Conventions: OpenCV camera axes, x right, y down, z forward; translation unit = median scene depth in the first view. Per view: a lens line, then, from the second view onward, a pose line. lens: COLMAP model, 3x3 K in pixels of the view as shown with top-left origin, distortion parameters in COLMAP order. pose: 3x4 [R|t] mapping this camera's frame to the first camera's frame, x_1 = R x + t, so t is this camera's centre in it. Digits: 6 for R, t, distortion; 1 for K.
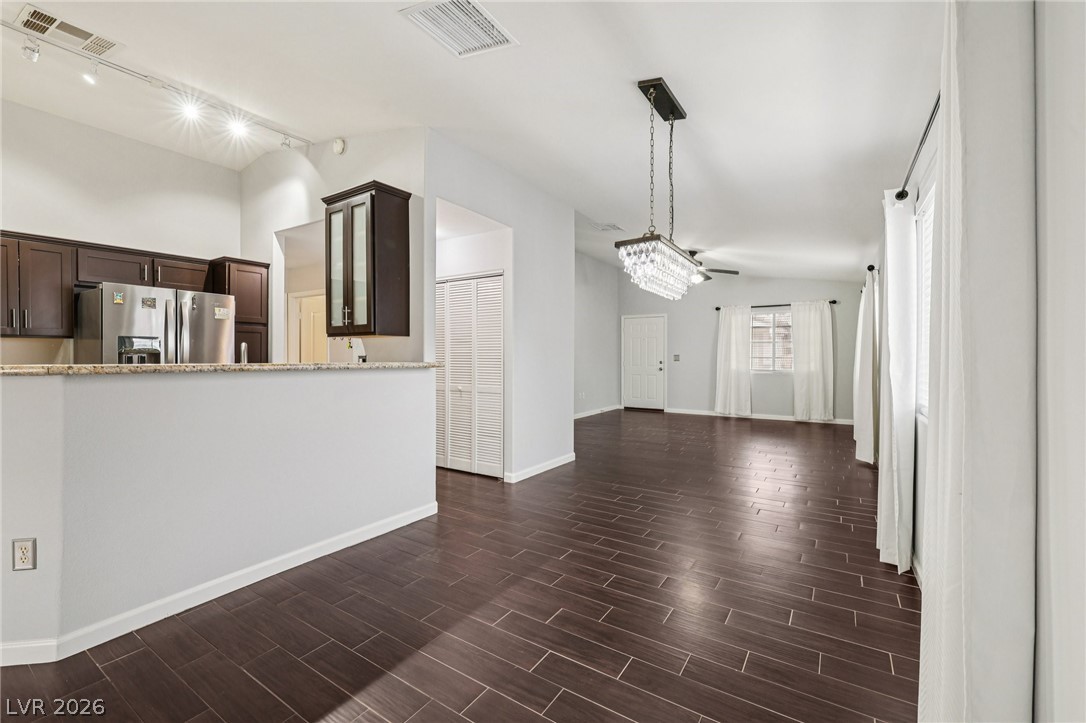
lens RADIAL K [[452.1, 0, 541.9], [0, 452.1, 356.4], [0, 0, 1]] dist [-0.005999, 0.000157]
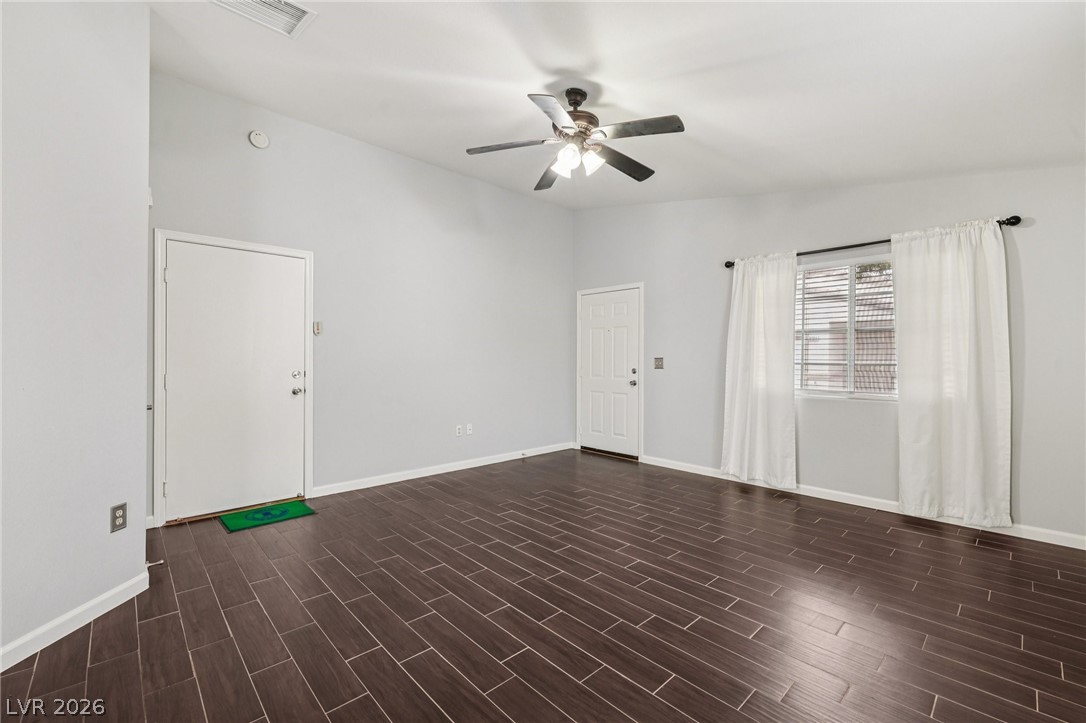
lens RADIAL K [[452.1, 0, 544.2], [0, 452.1, 357.2], [0, 0, 1]] dist [-0.005999, 0.000157]
pose [[0.970552, 0.005503, -0.240828, 0.348558], [-0.007549, 0.999943, -0.007574, 0.001791], [0.240773, 0.009169, 0.970538, 0.526982]]
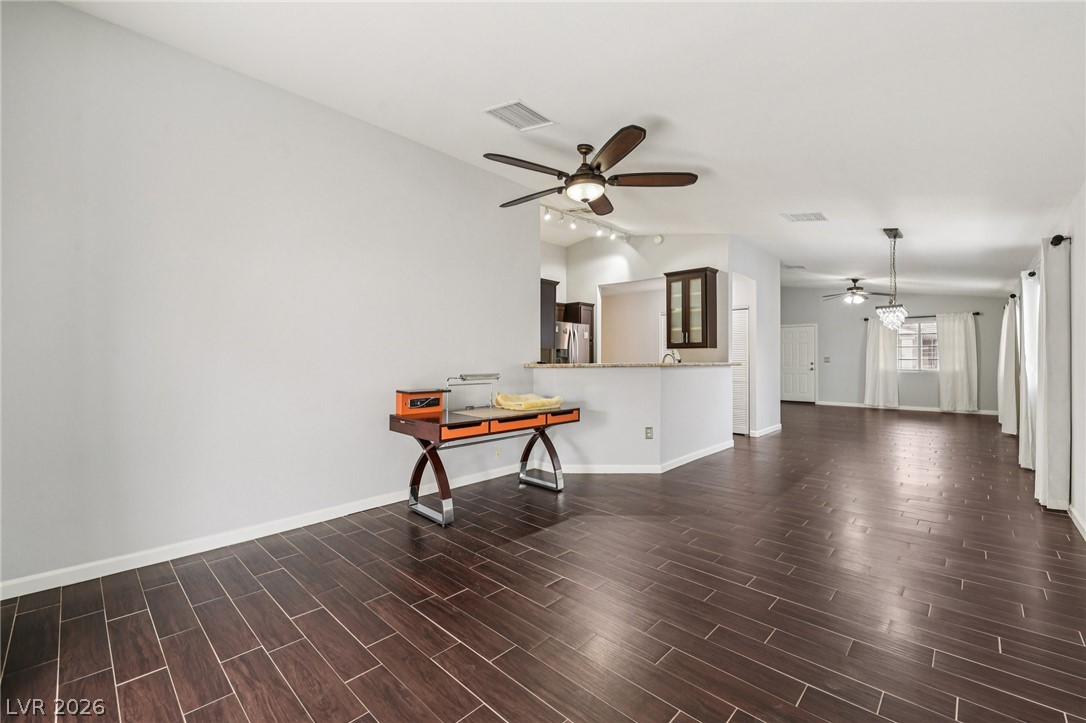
lens RADIAL K [[452.1, 0, 536.1], [0, 452.1, 354.2], [0, 0, 1]] dist [-0.005999, 0.000157]
pose [[0.983047, -0.003123, -0.183327, -0.296634], [0.001445, 0.999956, -0.009286, -0.001894], [0.183348, 0.008864, 0.983008, -0.403981]]
